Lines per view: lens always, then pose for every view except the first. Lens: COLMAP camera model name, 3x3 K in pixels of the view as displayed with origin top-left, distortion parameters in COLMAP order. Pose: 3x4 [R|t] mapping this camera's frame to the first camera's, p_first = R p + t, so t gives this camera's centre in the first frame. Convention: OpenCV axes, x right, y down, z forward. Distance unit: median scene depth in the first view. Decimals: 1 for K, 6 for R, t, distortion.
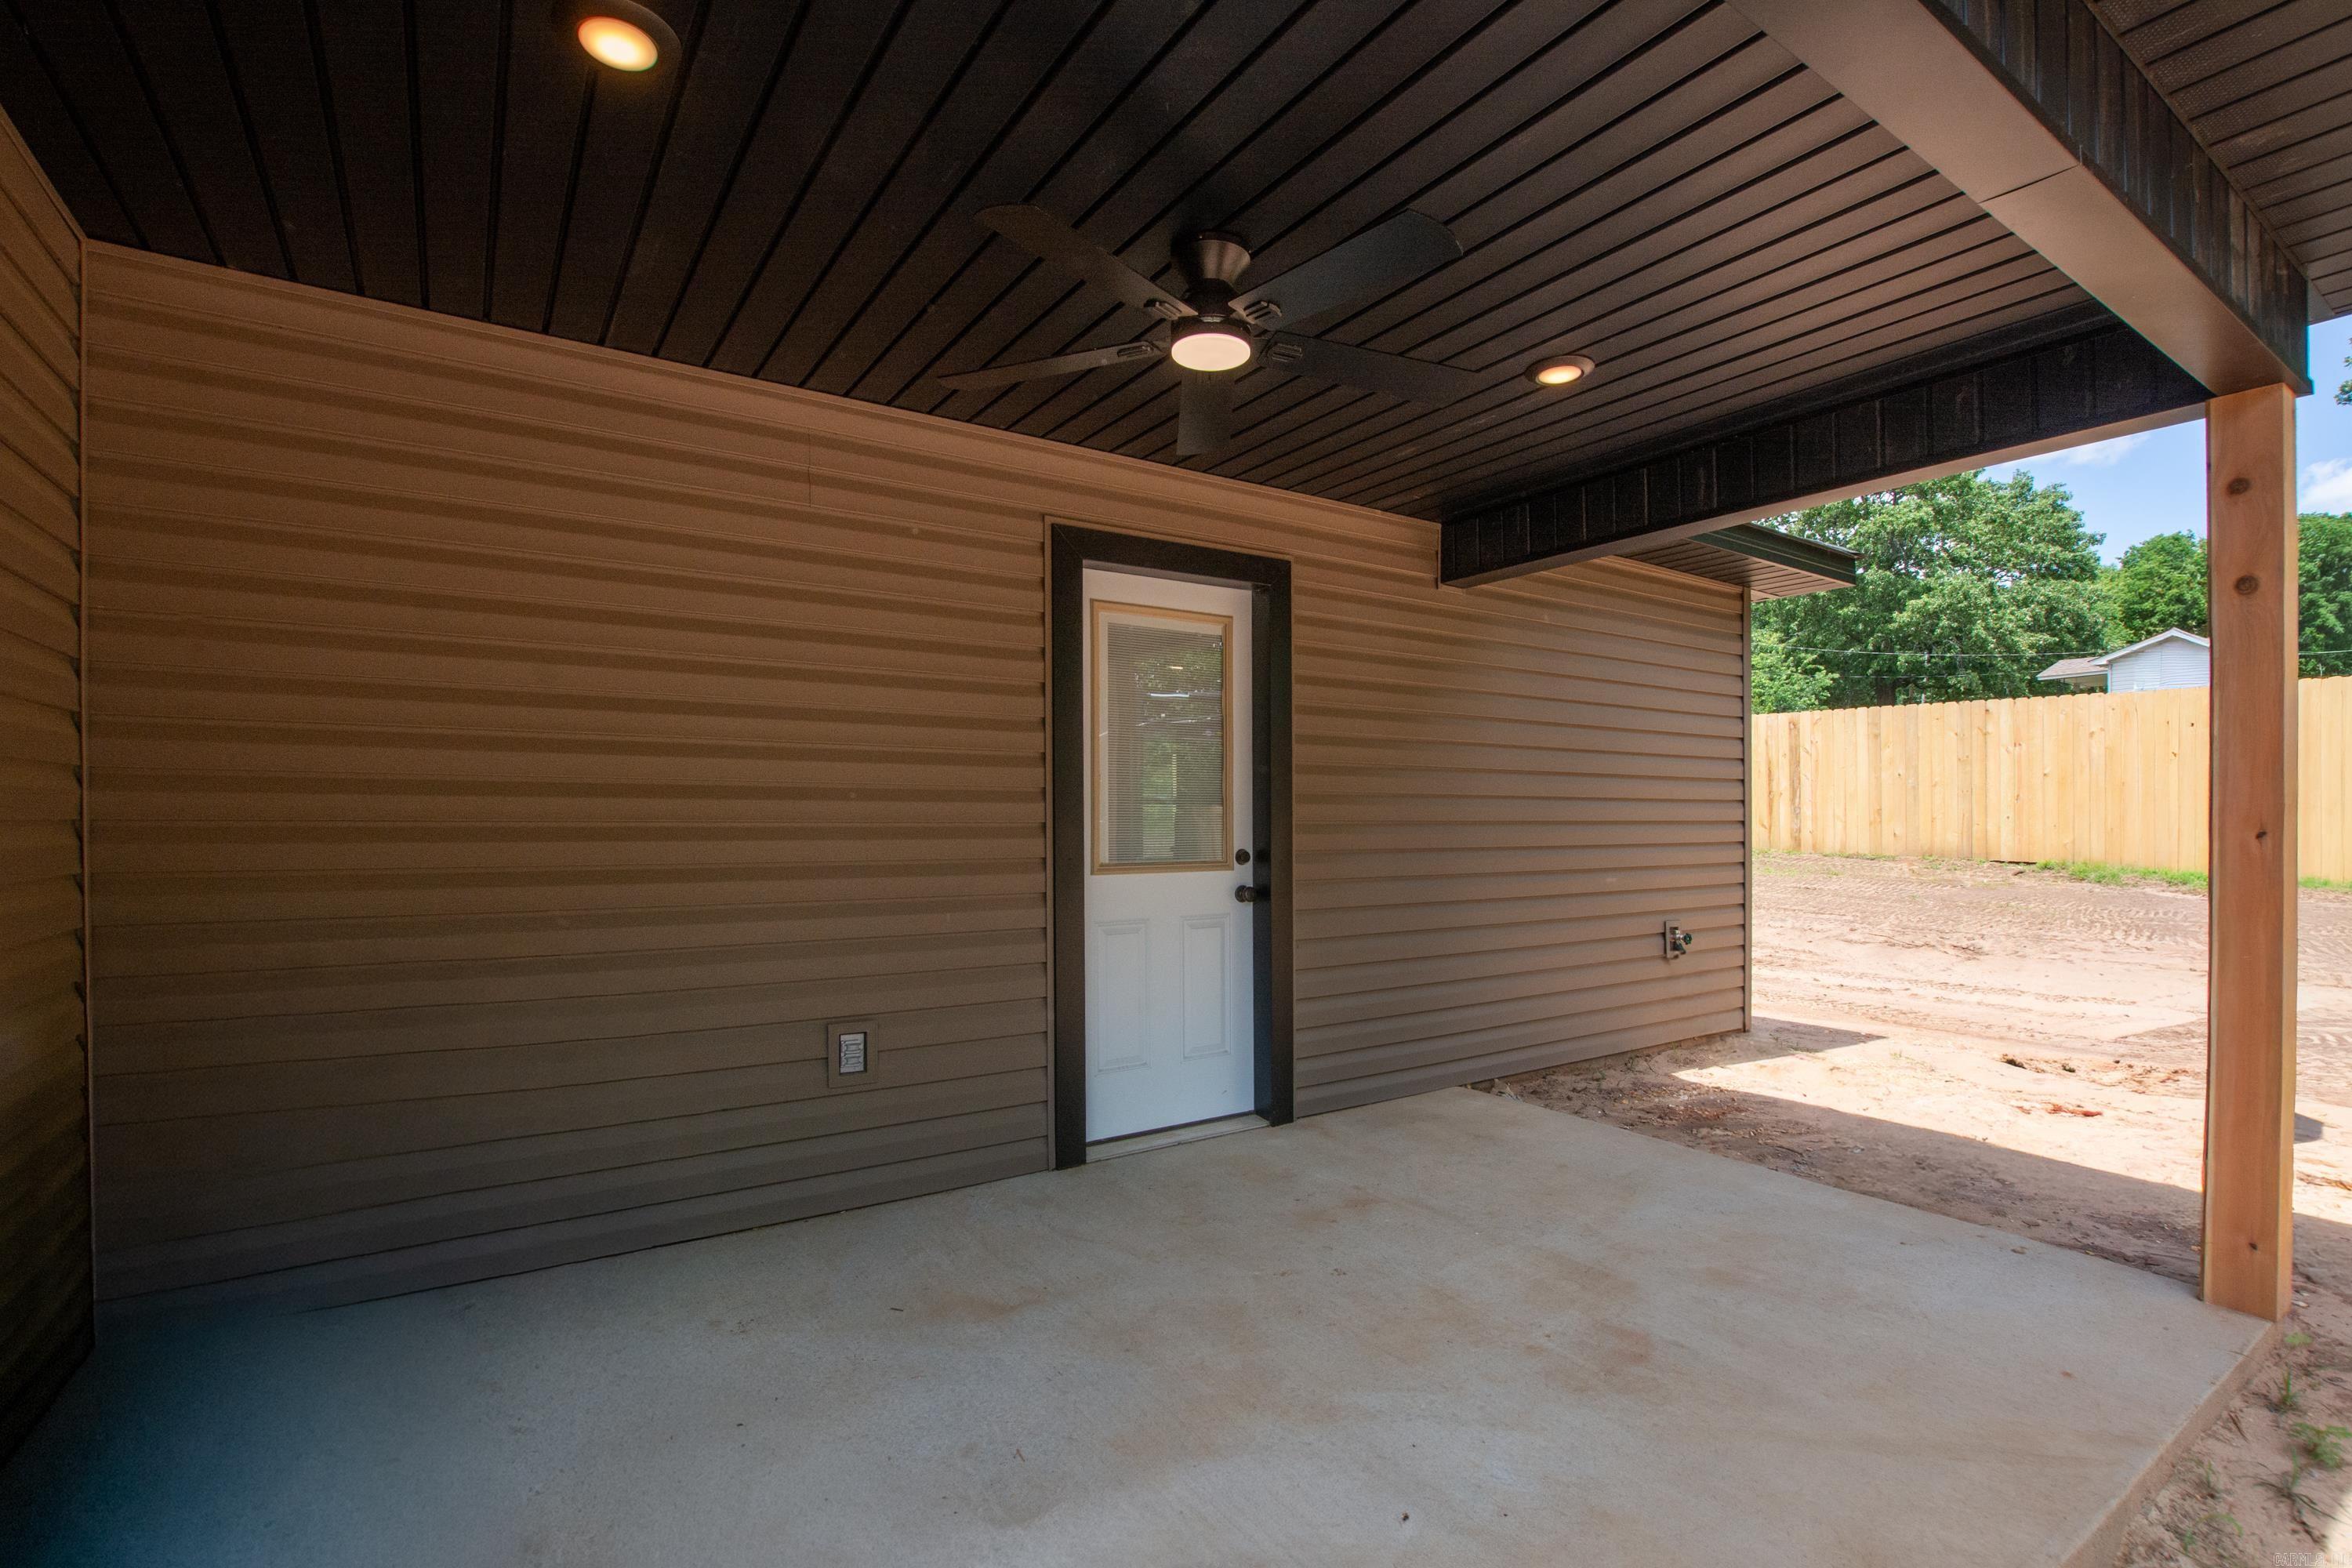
lens RADIAL K [[1078.4, 0, 1202.2], [0, 1078.4, 825.1], [0, 0, 1]] dist [-0.000993, -0.000493]
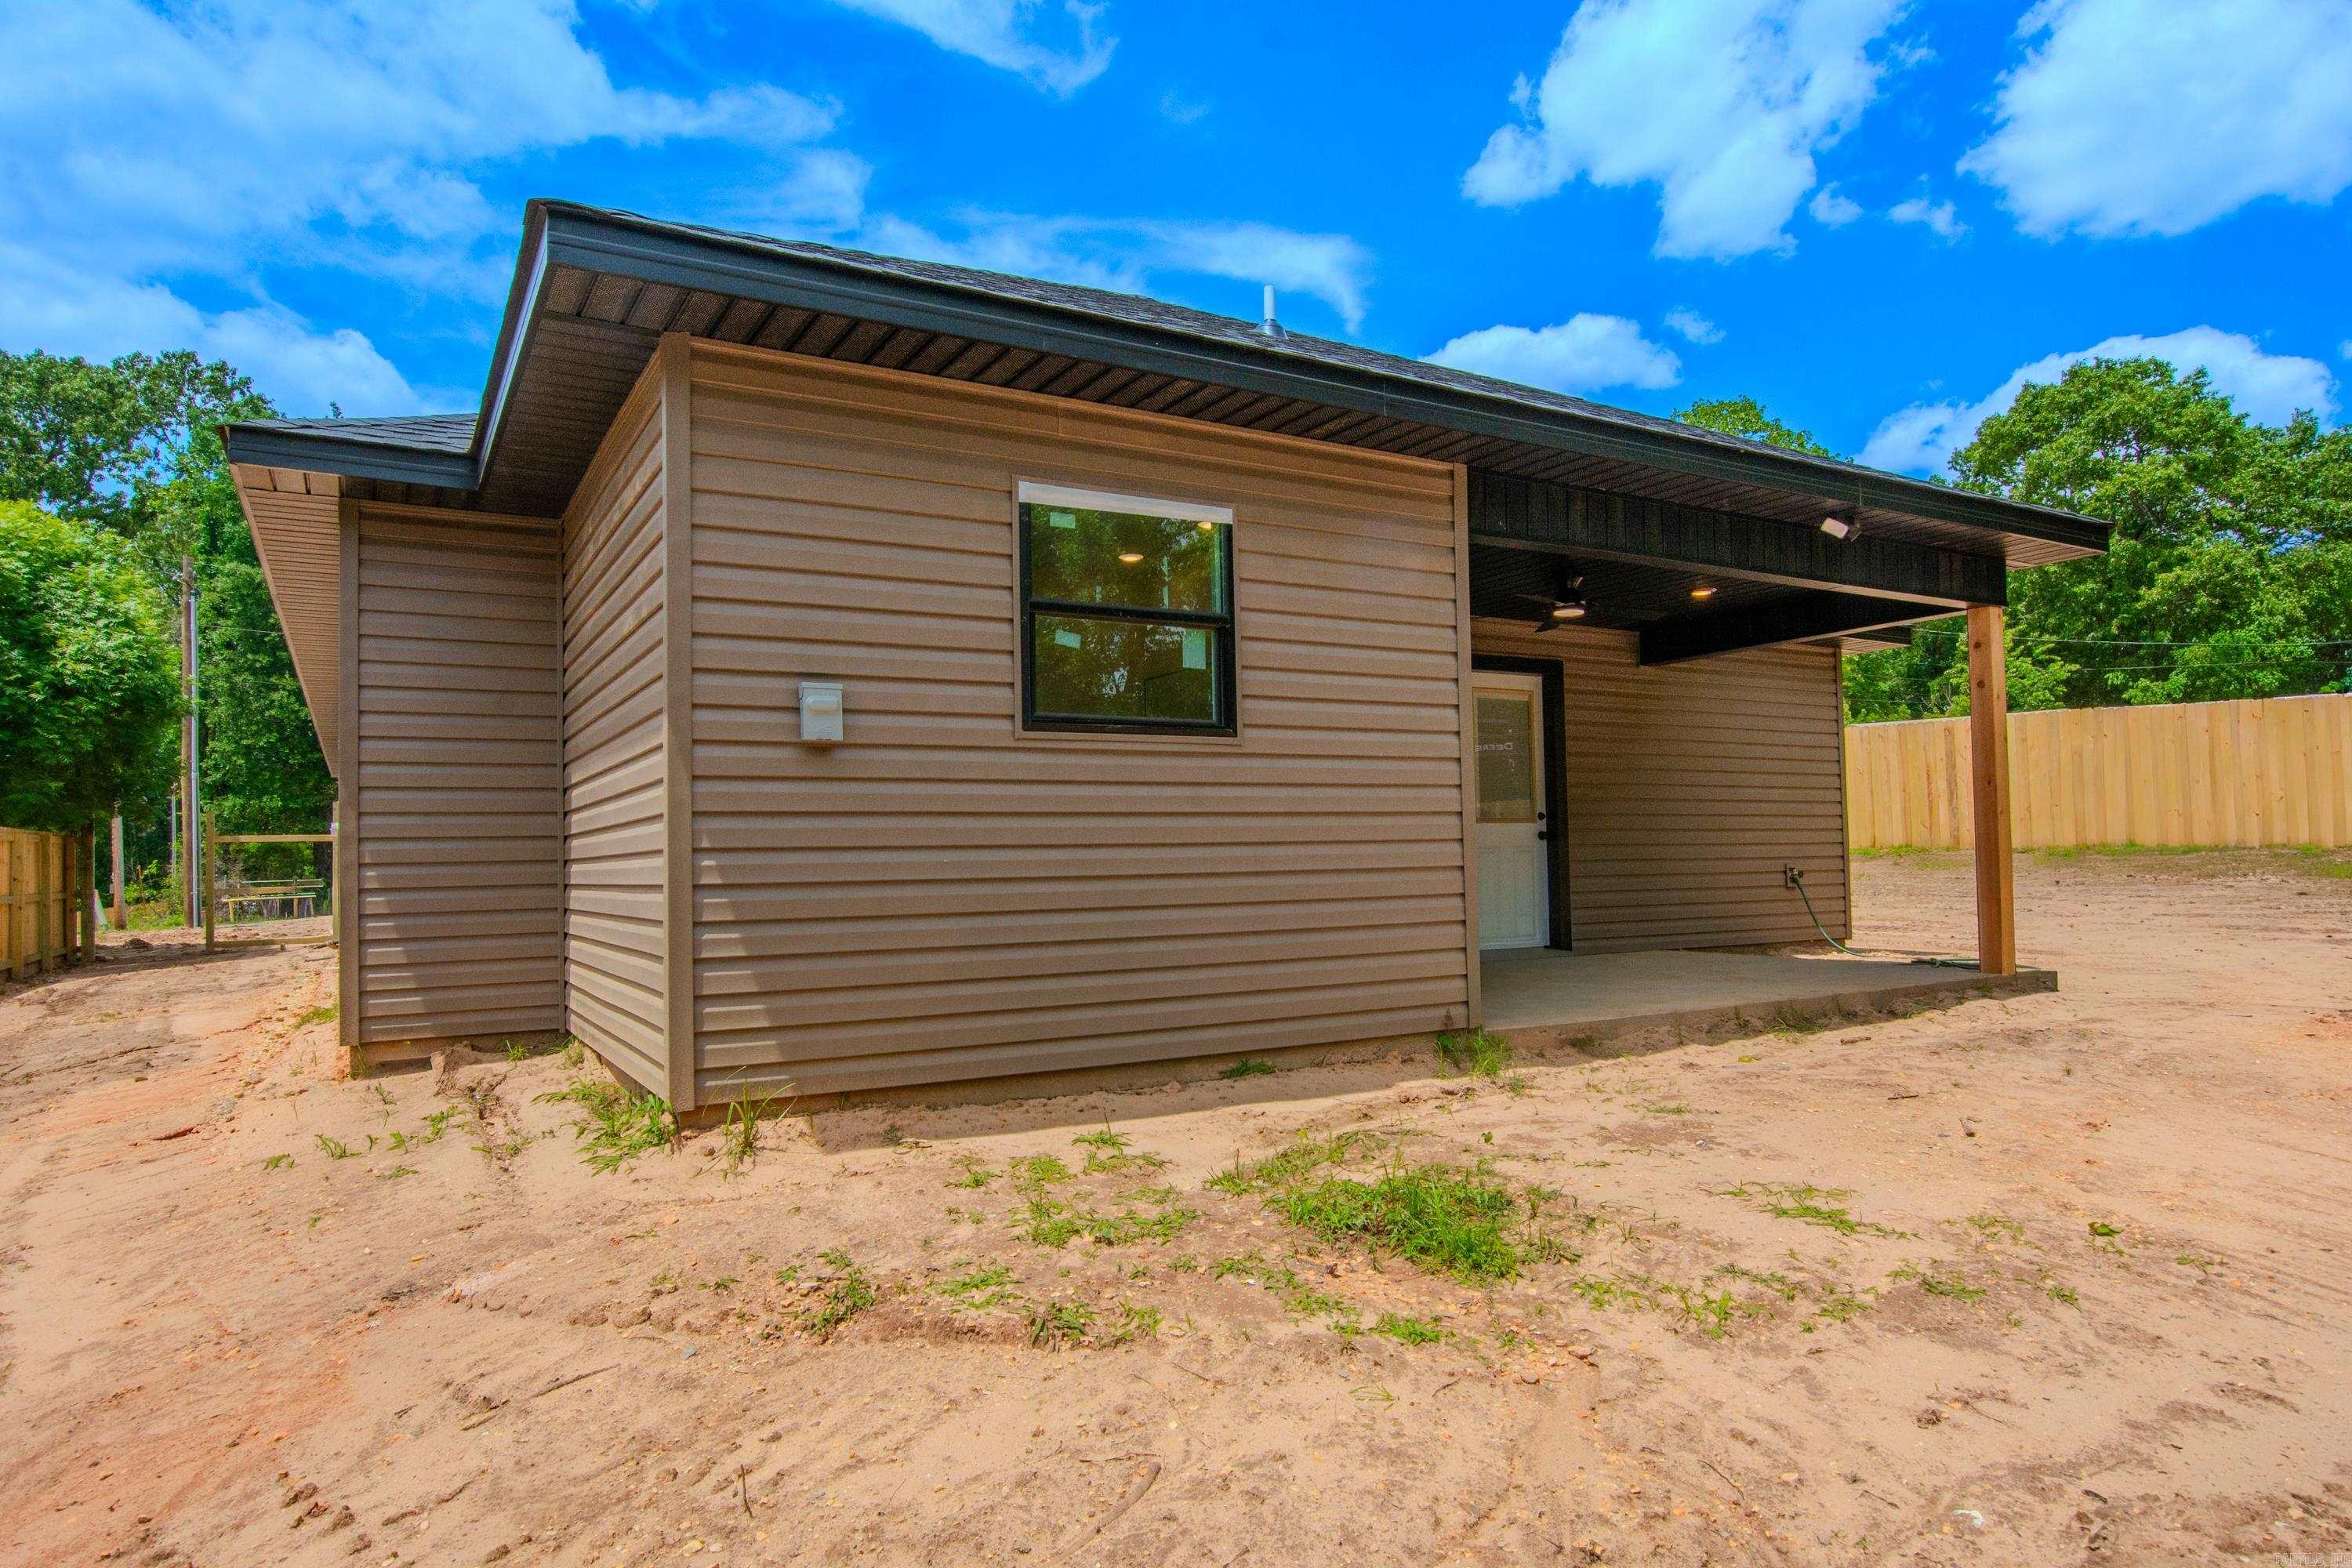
lens RADIAL K [[1388.8, 0, 1179.4], [0, 1388.8, 830.9], [0, 0, 1]] dist [0.000831, 0.000443]
pose [[0.997590, -0.019511, -0.066588, -0.148476], [0.017564, 0.999404, -0.029710, 0.039821], [0.067128, 0.028469, 0.997338, -0.505193]]
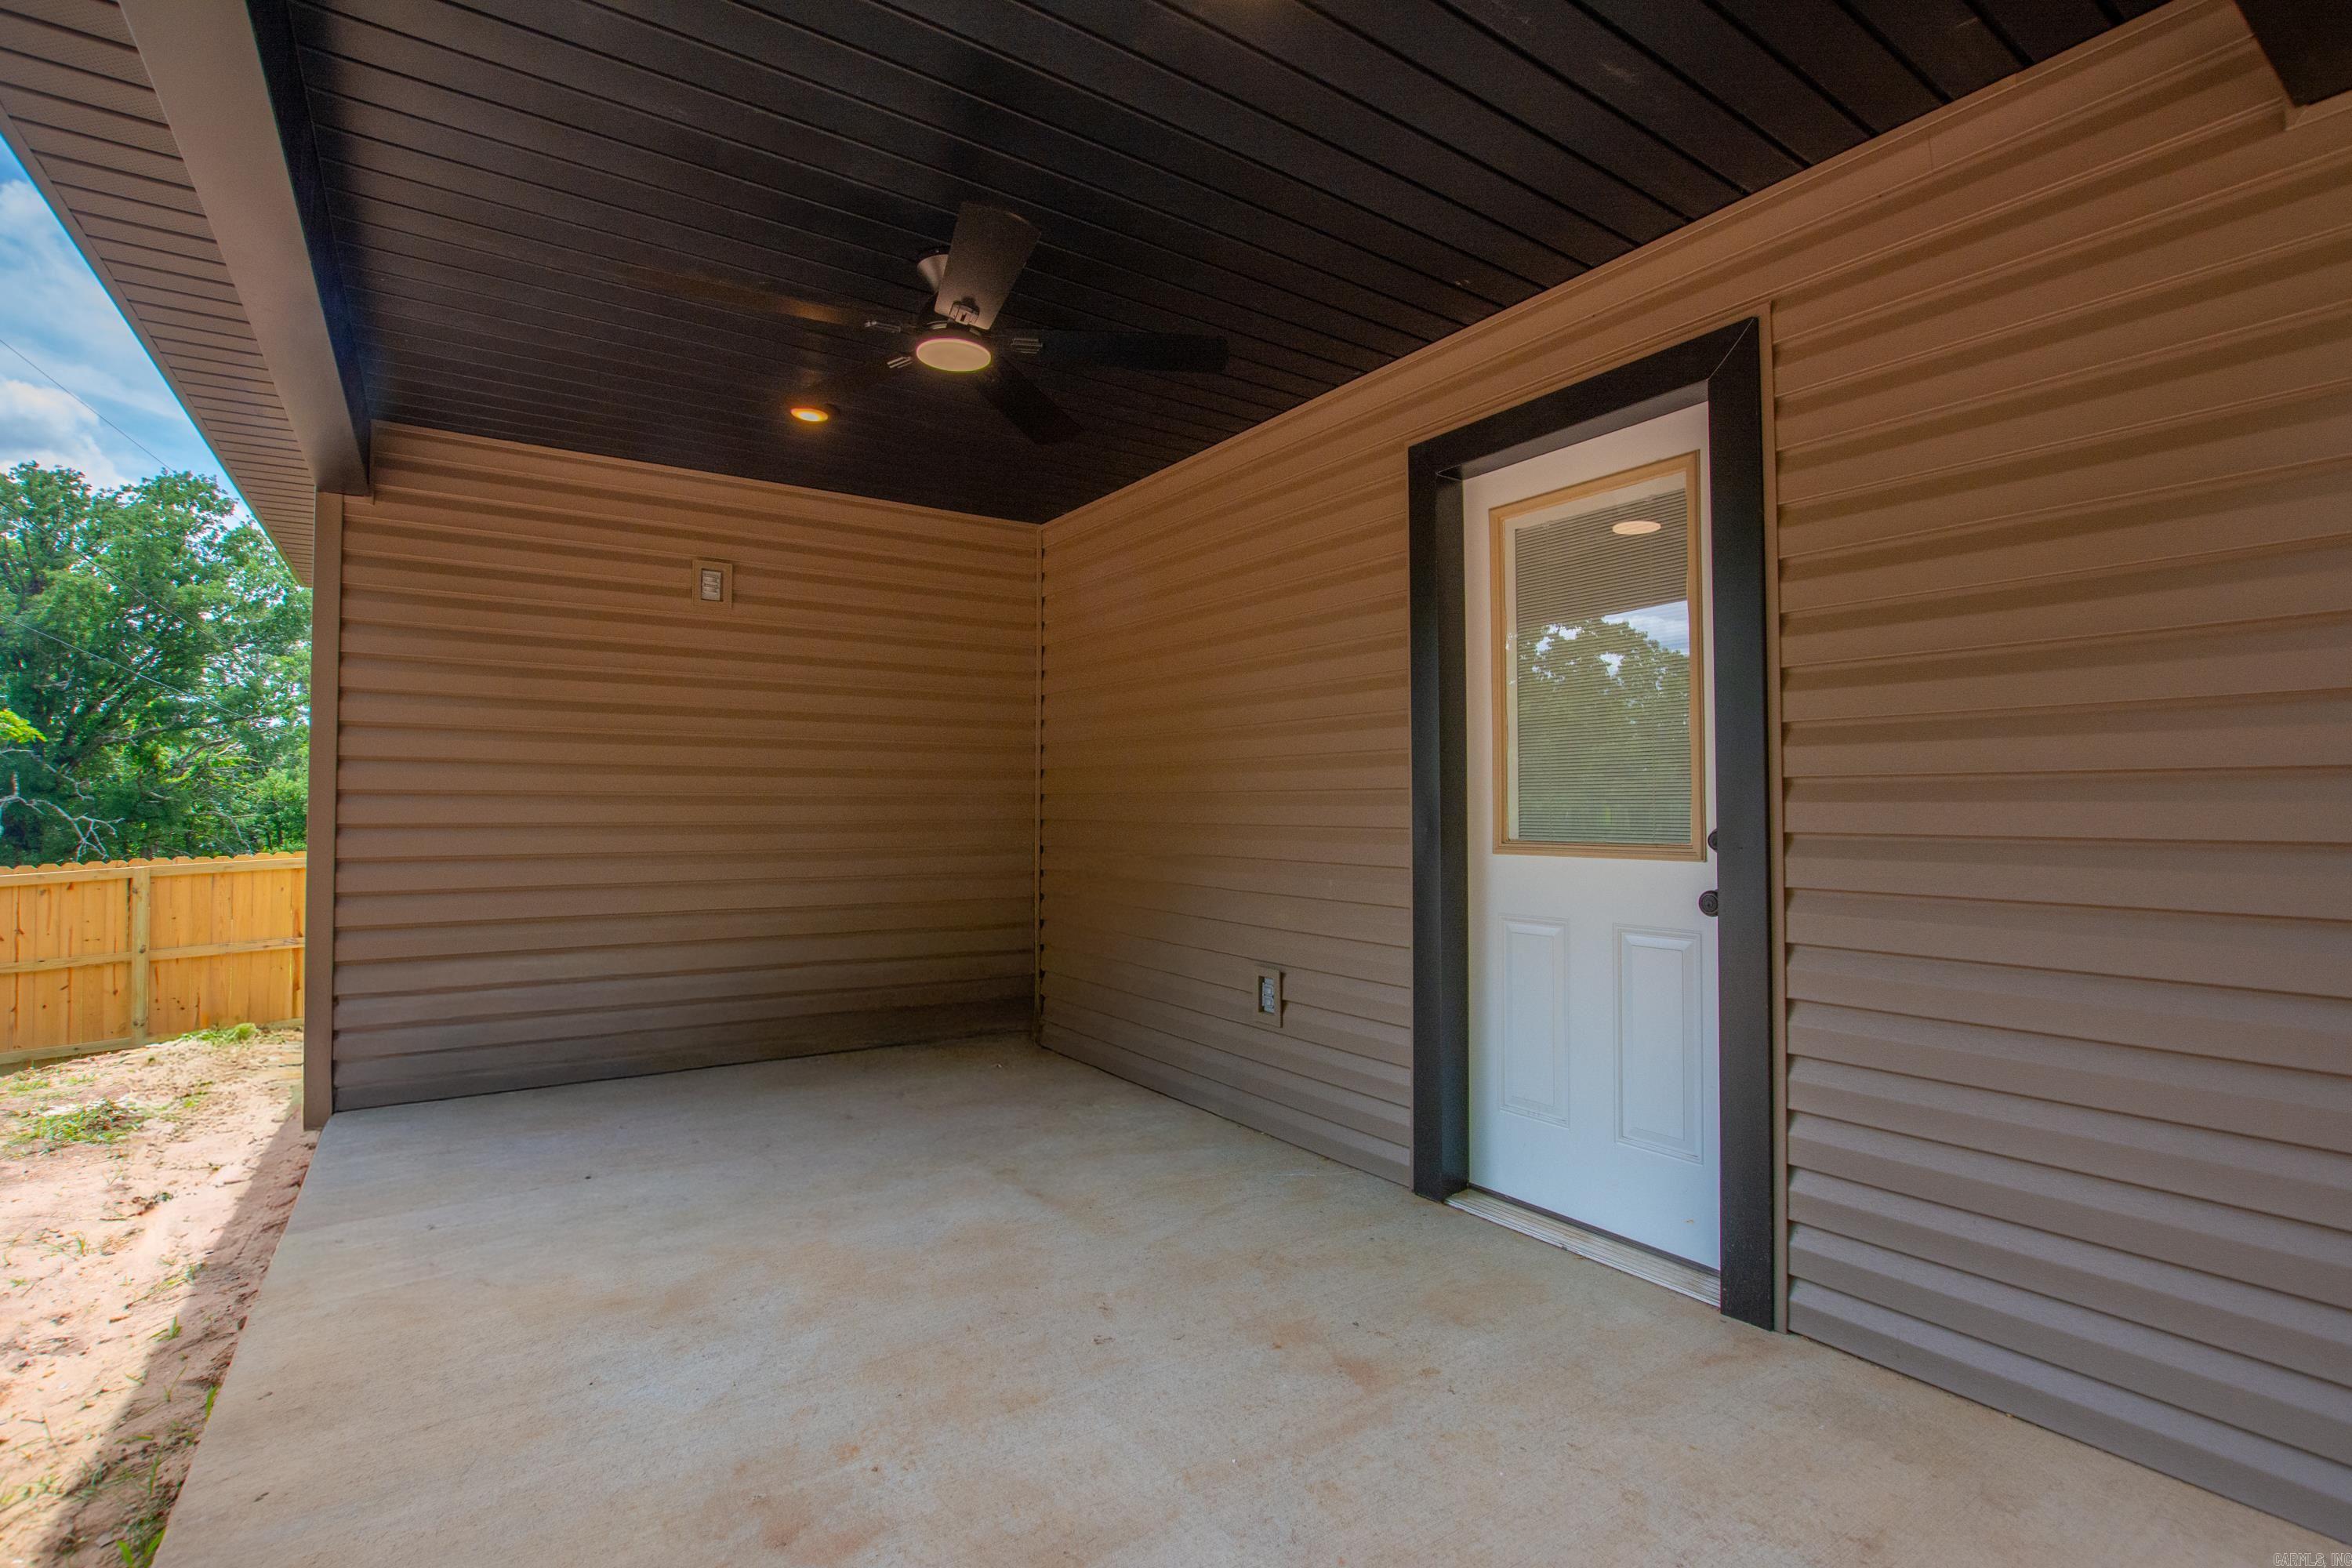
lens RADIAL K [[1047.7, 0, 1186.3], [0, 1047.7, 776.0], [0, 0, 1]] dist [0.000089, -0.001155]
pose [[0.021969, -0.021904, -0.999519, 0.209569], [0.004596, 0.999752, -0.021808, 0.001440], [0.999748, -0.004115, 0.022064, 0.236377]]
